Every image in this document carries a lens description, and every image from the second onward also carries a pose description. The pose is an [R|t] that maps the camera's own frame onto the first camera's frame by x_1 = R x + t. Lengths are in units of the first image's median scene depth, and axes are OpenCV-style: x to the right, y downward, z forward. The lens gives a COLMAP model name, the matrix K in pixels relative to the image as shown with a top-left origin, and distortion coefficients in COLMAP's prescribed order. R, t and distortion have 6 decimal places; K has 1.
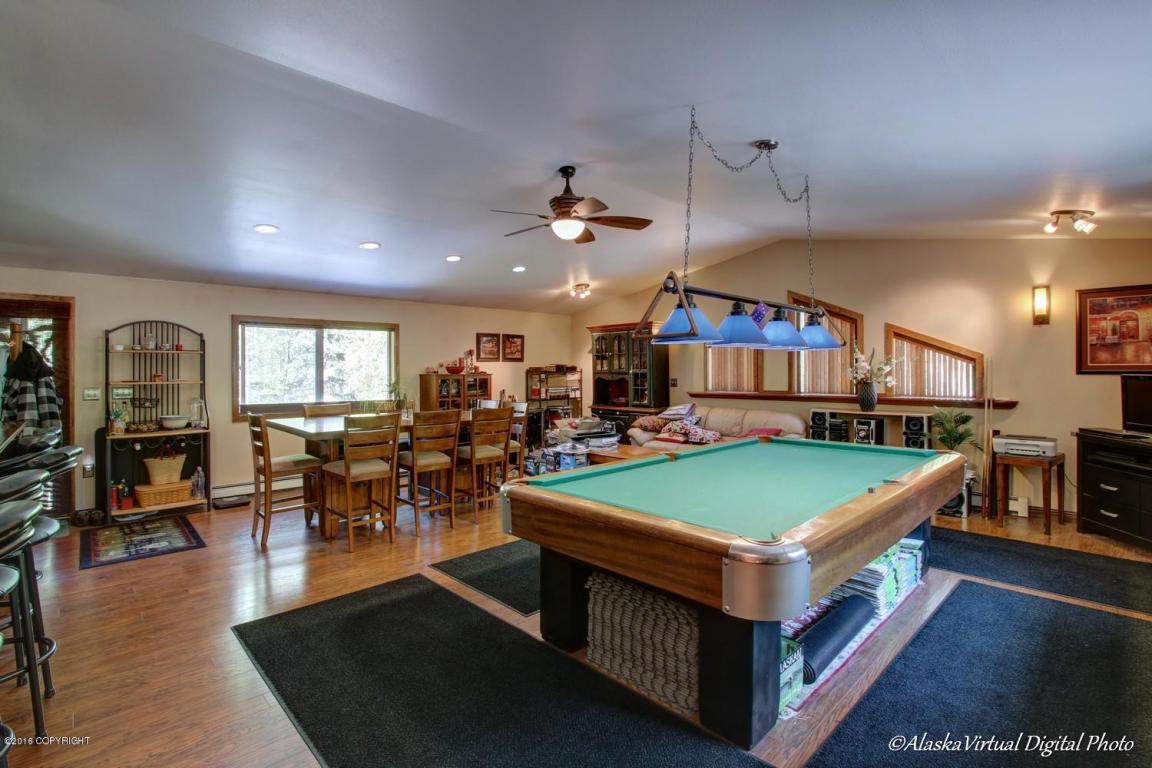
lens RADIAL K [[546.4, 0, 584.7], [0, 546.4, 371.6], [0, 0, 1]] dist [-0.027693, 0.000217]
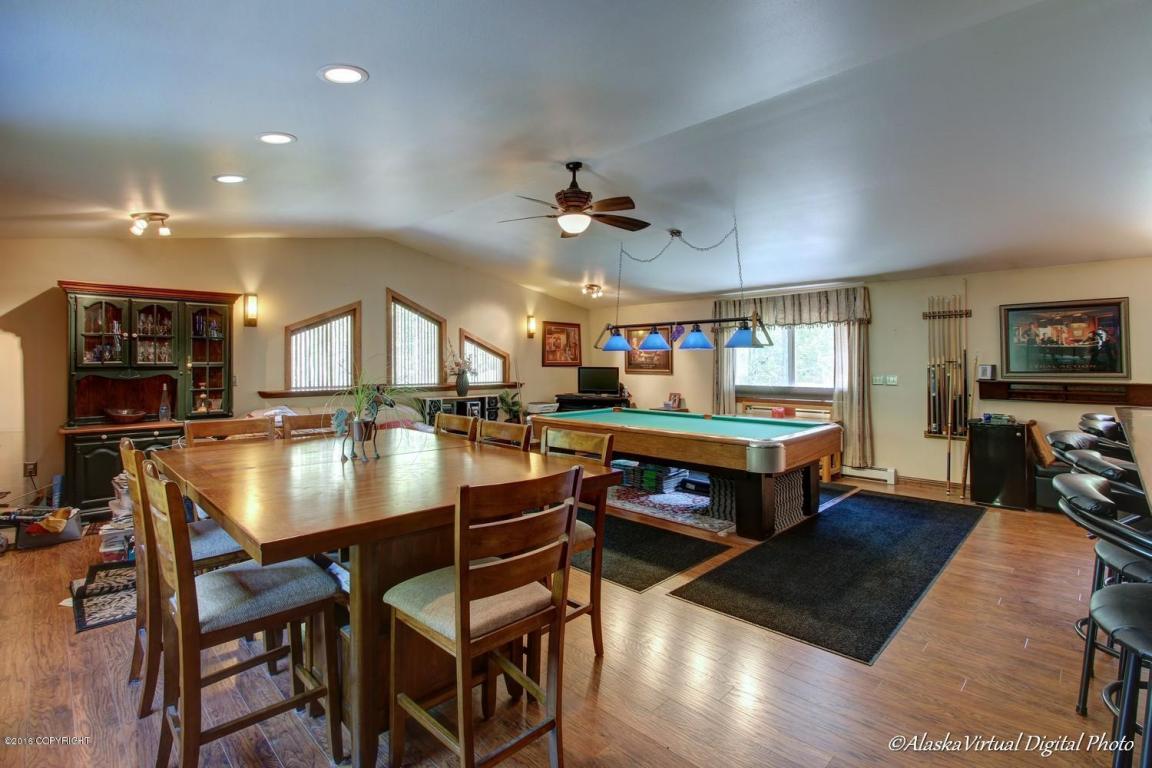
lens RADIAL K [[535.3, 0, 578.8], [0, 535.3, 360.9], [0, 0, 1]] dist [-0.028763, 0.004983]
pose [[-0.013978, 0.009358, 0.999859, -0.828377], [0.001962, 0.999955, -0.009332, 0.001837], [-0.999900, 0.001831, -0.013996, 0.817085]]
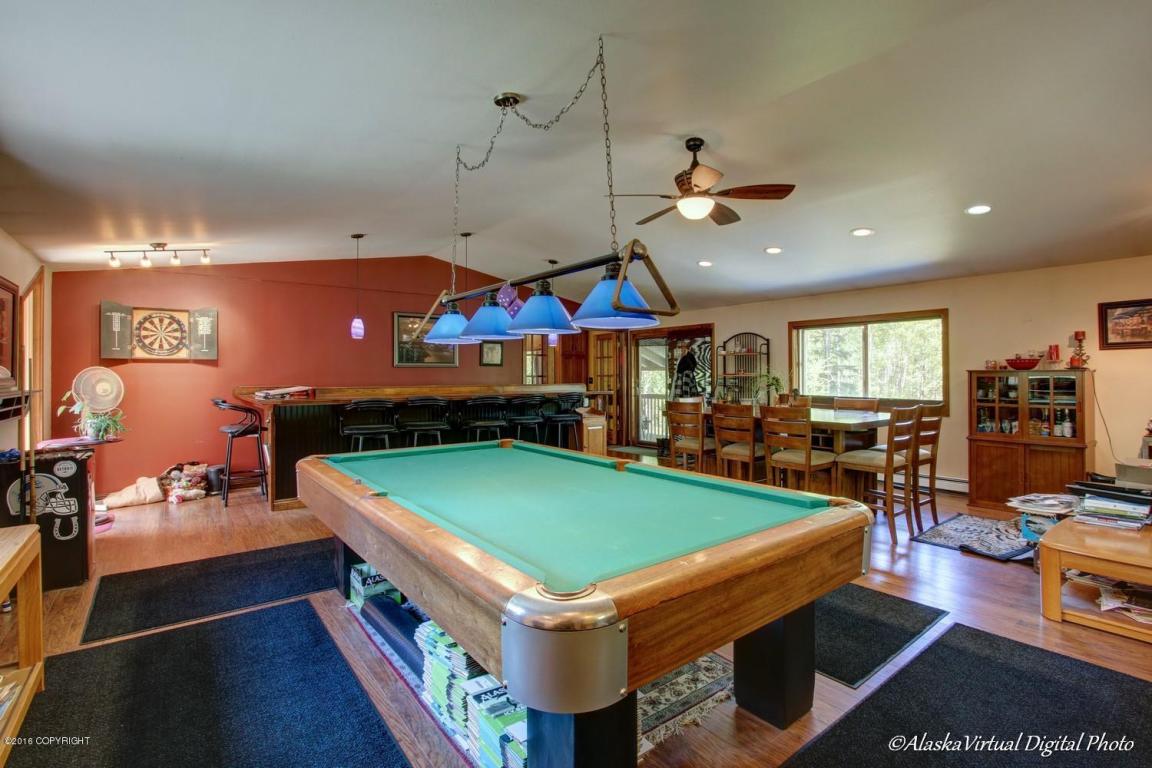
lens RADIAL K [[546.4, 0, 584.7], [0, 546.4, 371.6], [0, 0, 1]] dist [-0.027693, 0.000217]
pose [[-0.116385, 0.003121, -0.993199, 0.722207], [0.001773, 0.999994, 0.002935, 0.005855], [0.993203, -0.001419, -0.116390, 0.748044]]
